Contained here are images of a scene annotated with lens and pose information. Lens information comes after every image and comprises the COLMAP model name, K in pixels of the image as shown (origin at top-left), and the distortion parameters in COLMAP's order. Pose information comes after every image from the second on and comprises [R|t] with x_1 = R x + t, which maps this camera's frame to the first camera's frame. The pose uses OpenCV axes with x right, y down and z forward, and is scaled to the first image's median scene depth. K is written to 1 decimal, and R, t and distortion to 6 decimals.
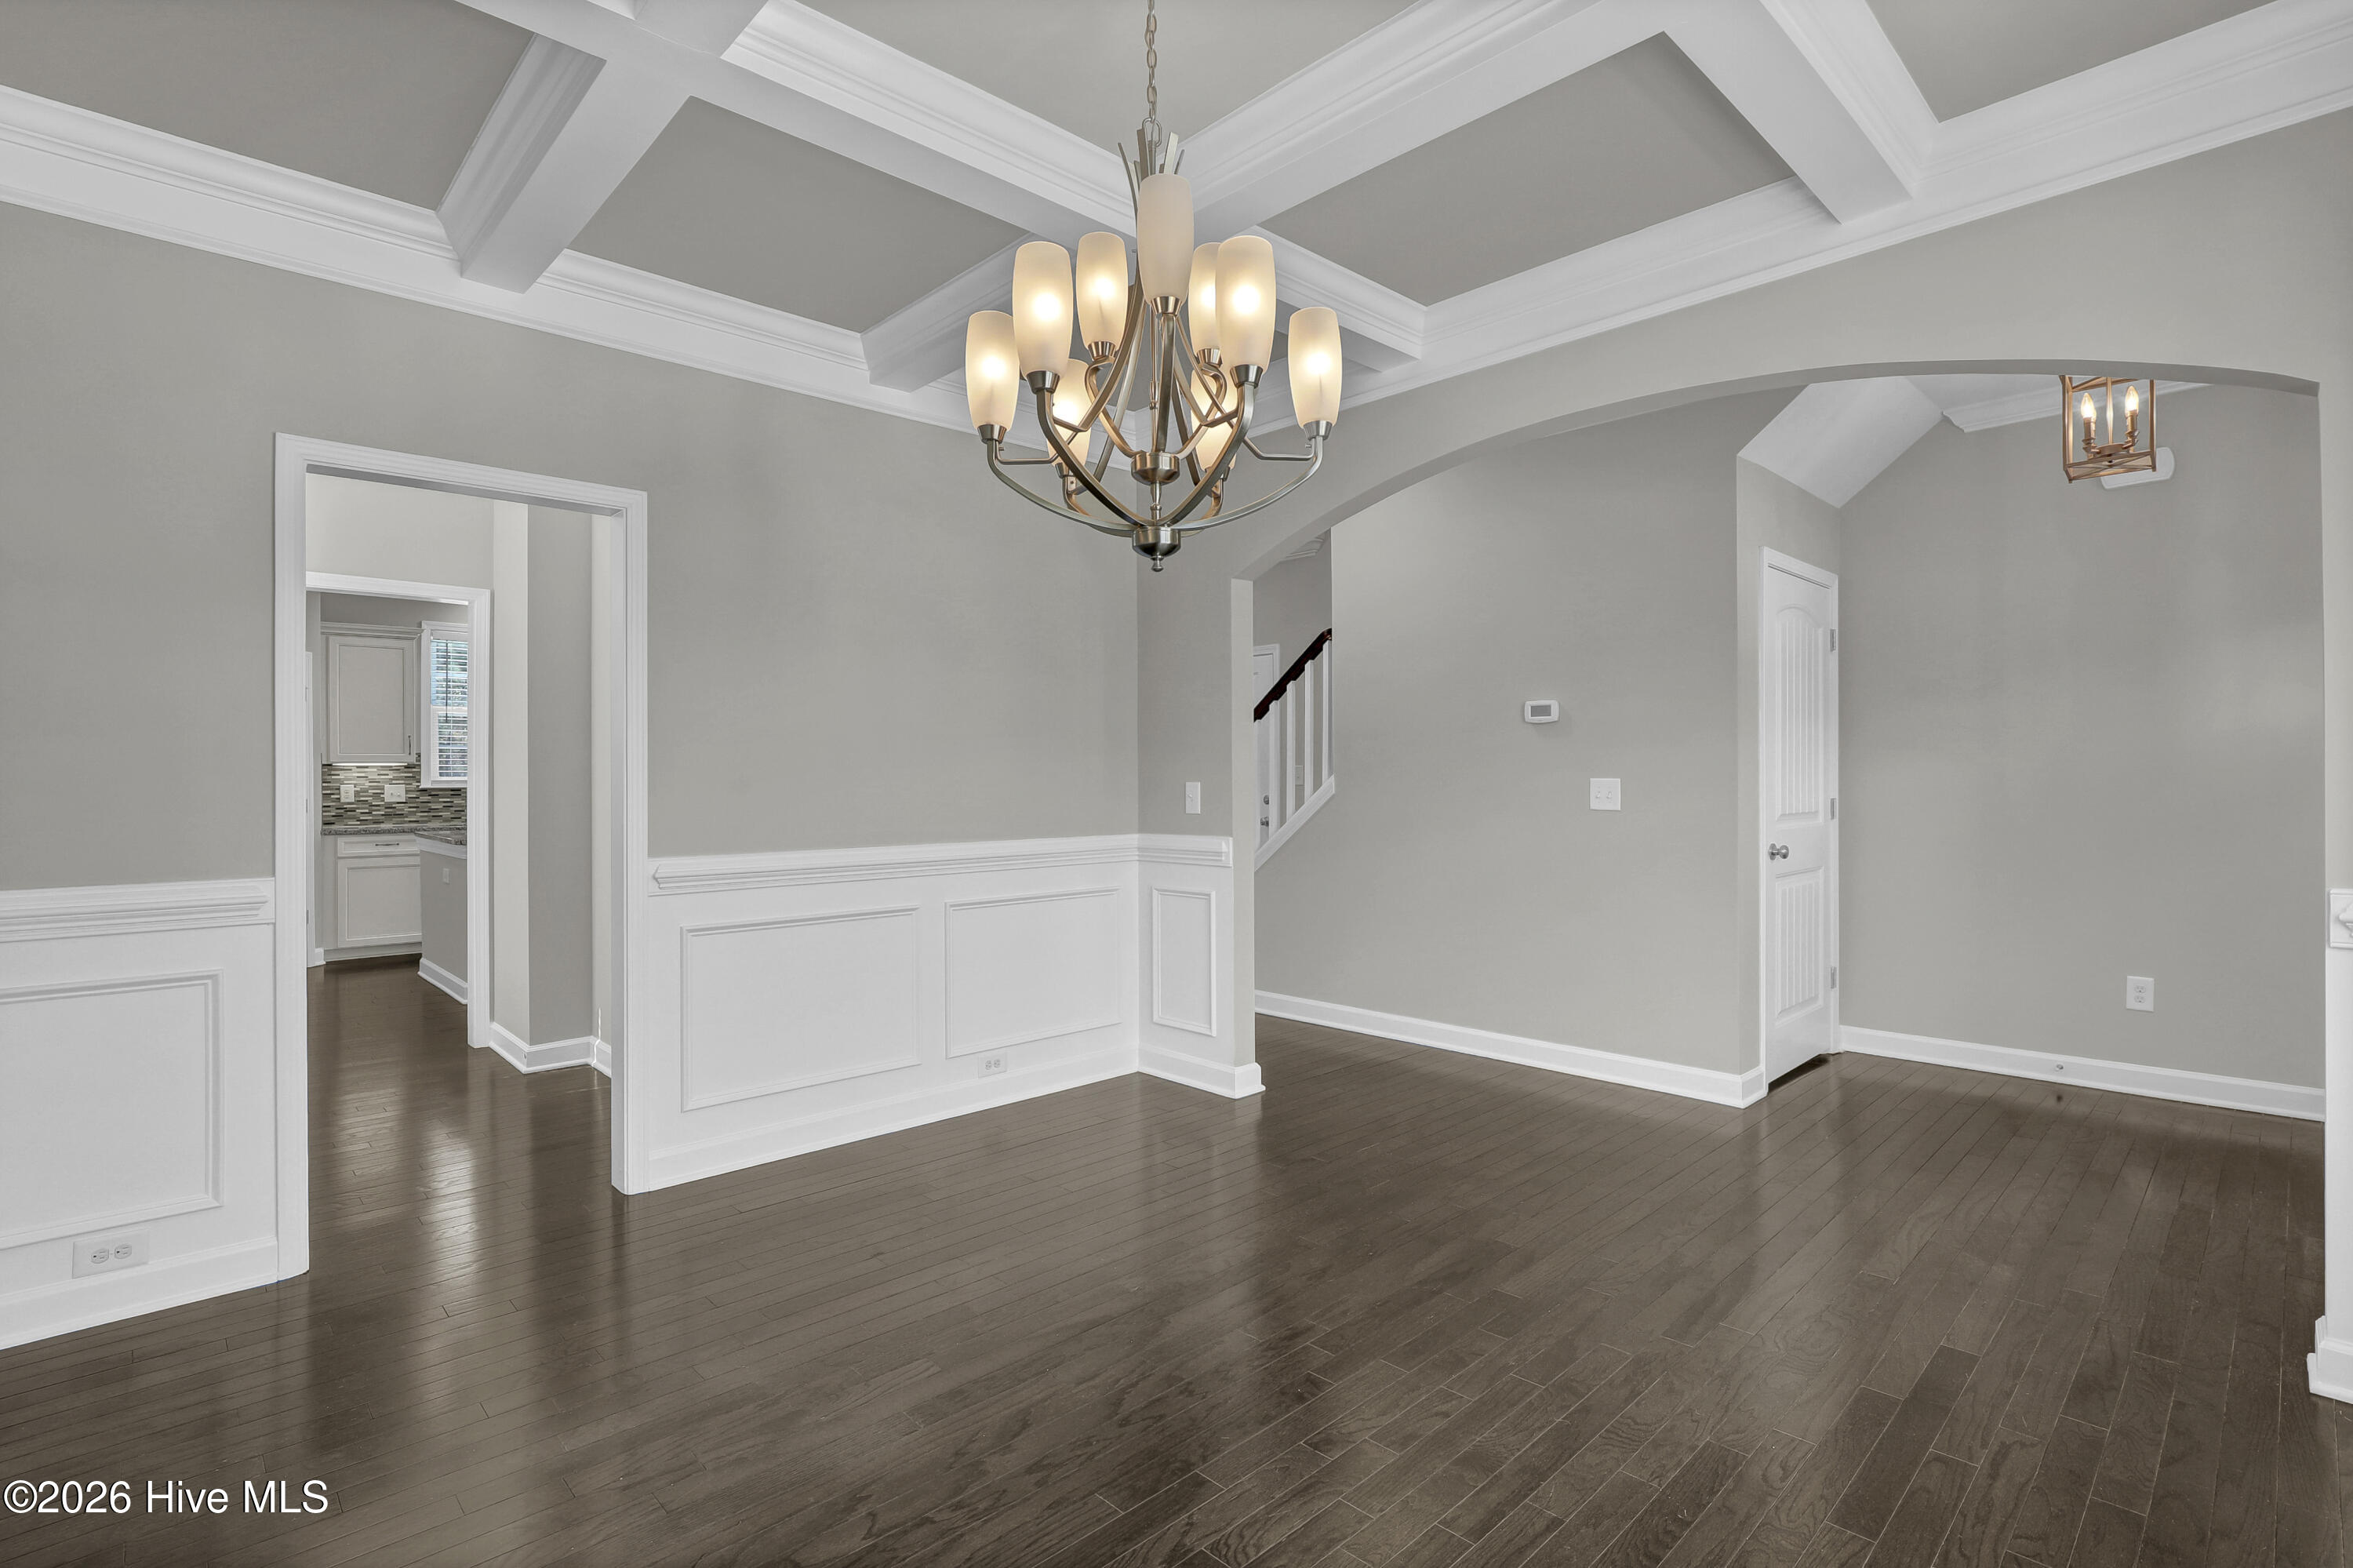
lens RADIAL K [[1114.3, 0, 1176.5], [0, 1114.3, 784.0], [0, 0, 1]] dist [-0.022629, -0.000250]
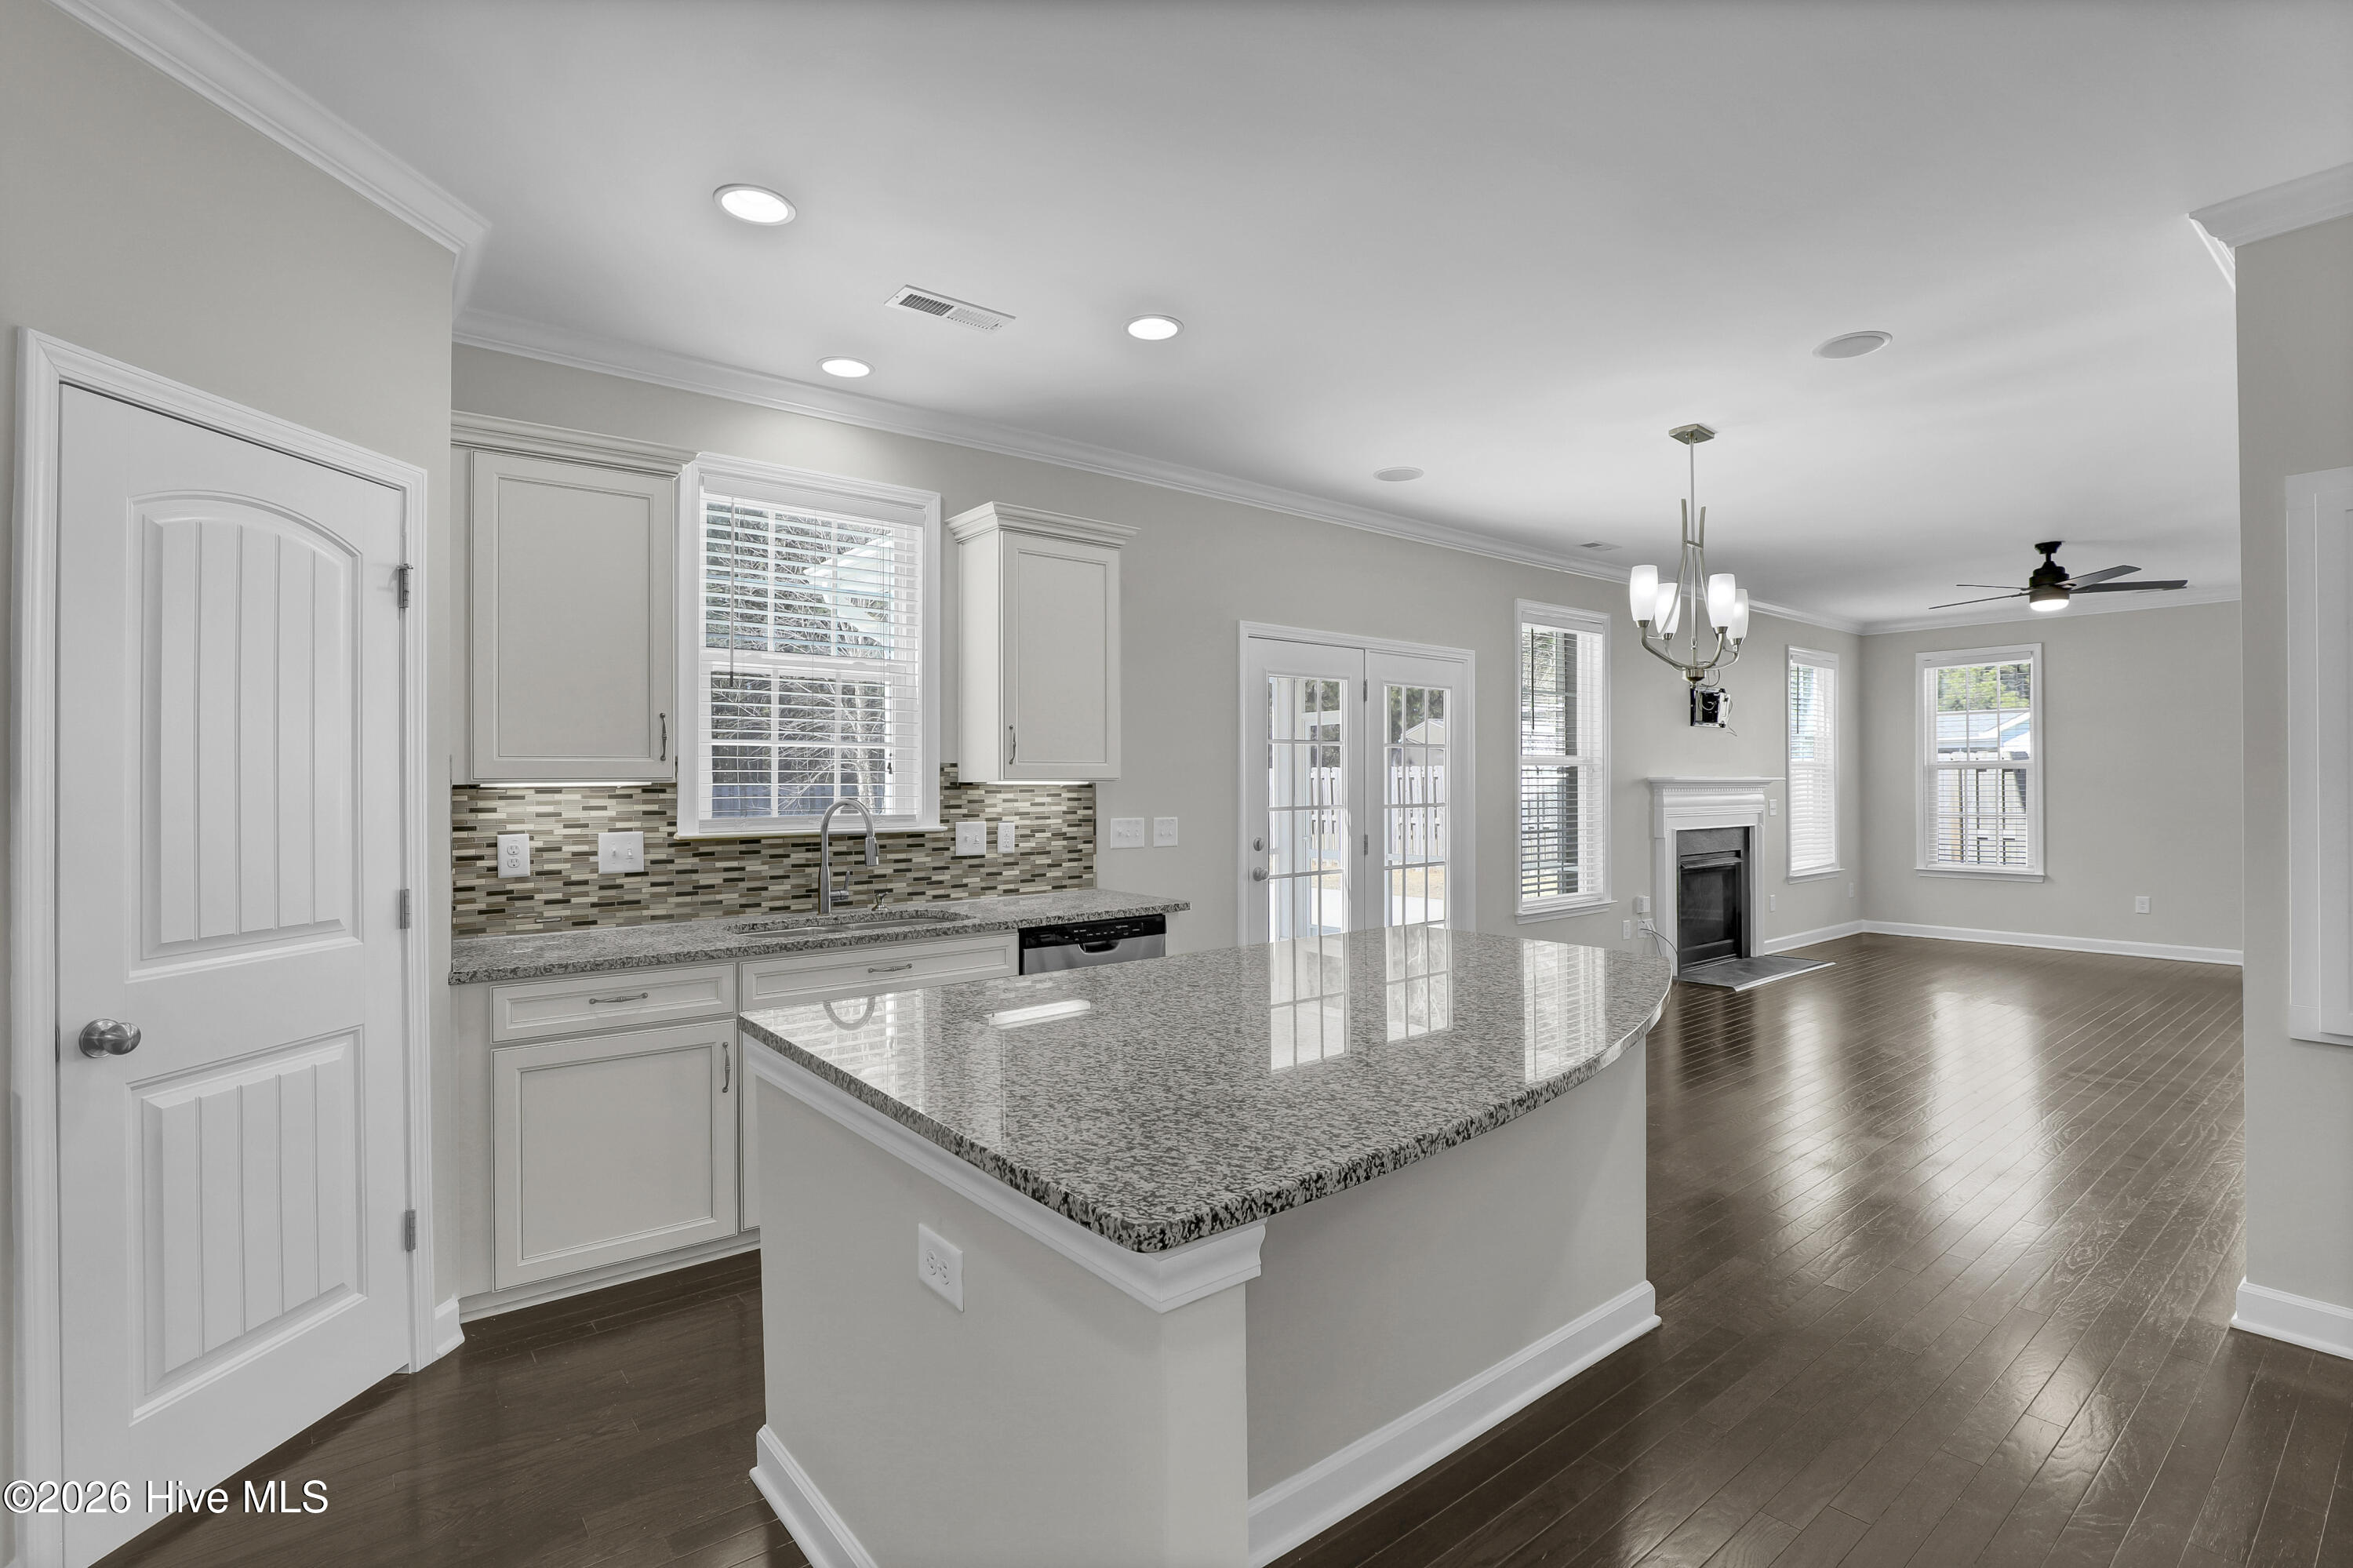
lens RADIAL K [[1097.6, 0, 1191.8], [0, 1097.6, 775.5], [0, 0, 1]] dist [-0.018779, 0.000300]
pose [[0.997392, -0.004083, -0.072063, -0.488121], [0.003215, 0.999921, -0.012151, -0.015972], [0.072107, 0.011888, 0.997326, 0.632854]]
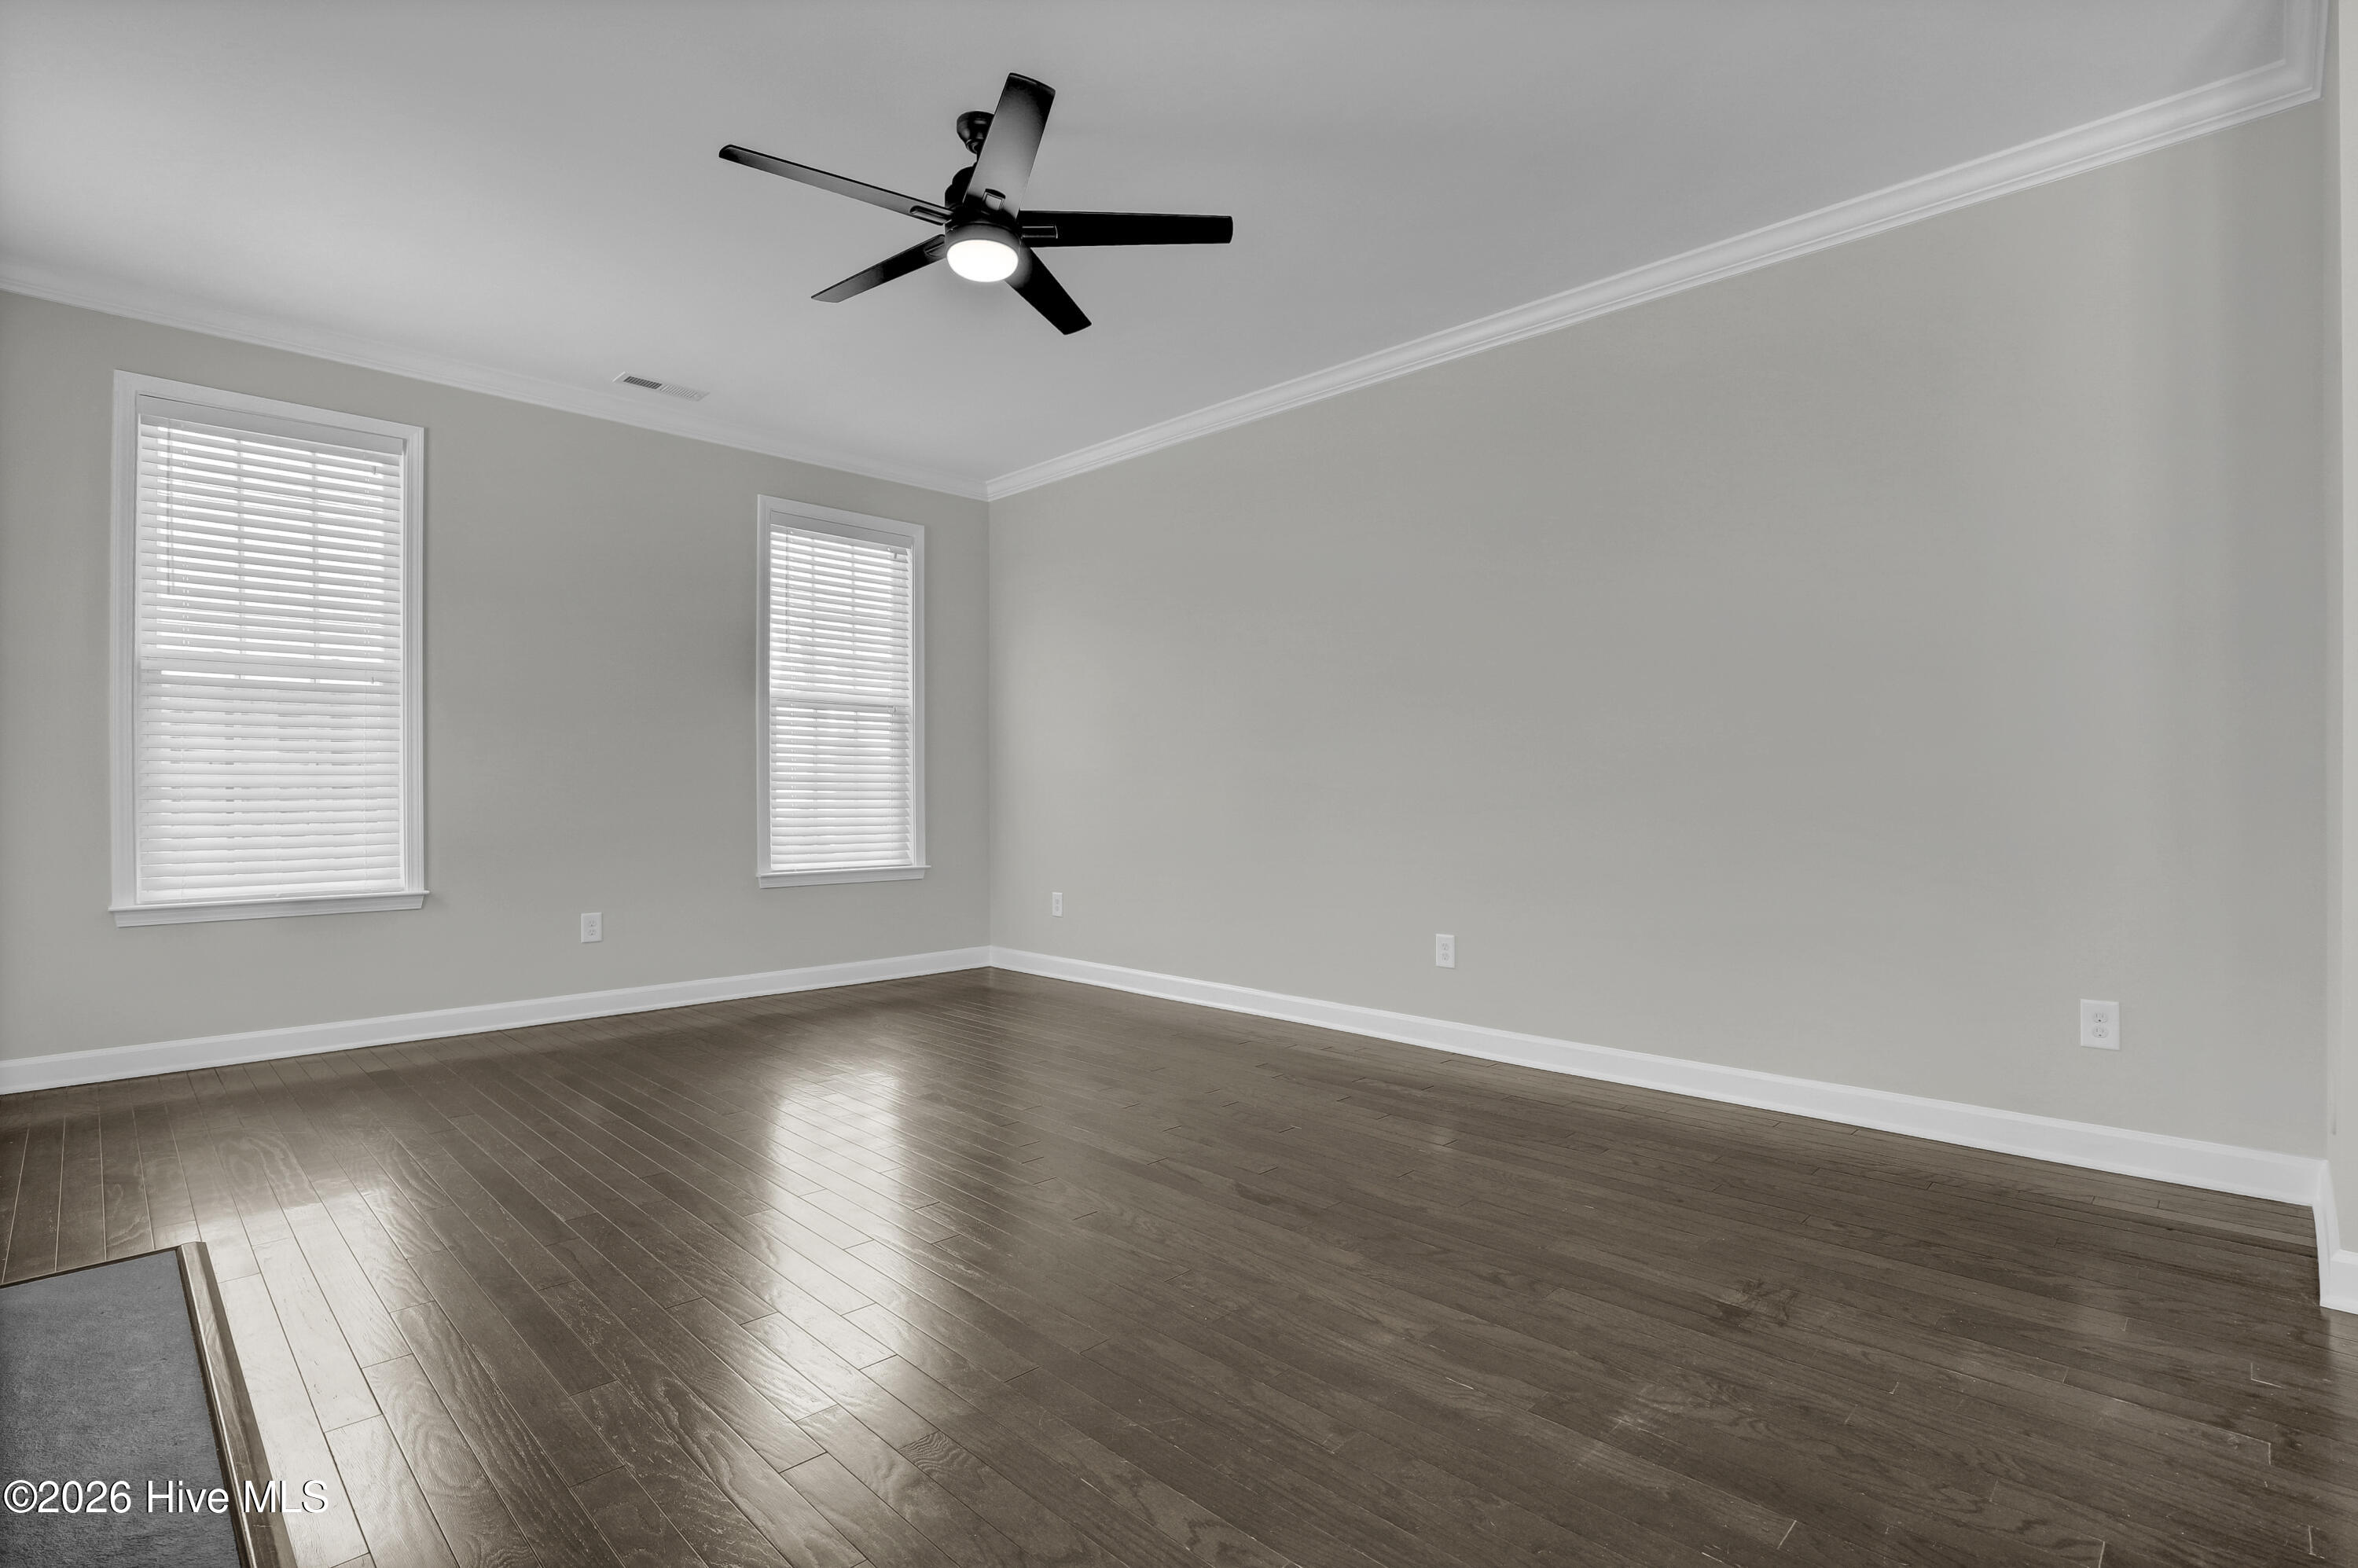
lens RADIAL K [[1116.6, 0, 1179.0], [0, 1116.6, 784.0], [0, 0, 1]] dist [-0.022629, -0.000250]
pose [[-0.032898, -0.001501, 0.999458, -0.270540], [-0.000861, 0.999999, 0.001473, 0.017466], [-0.999458, -0.000812, -0.032899, 1.440333]]
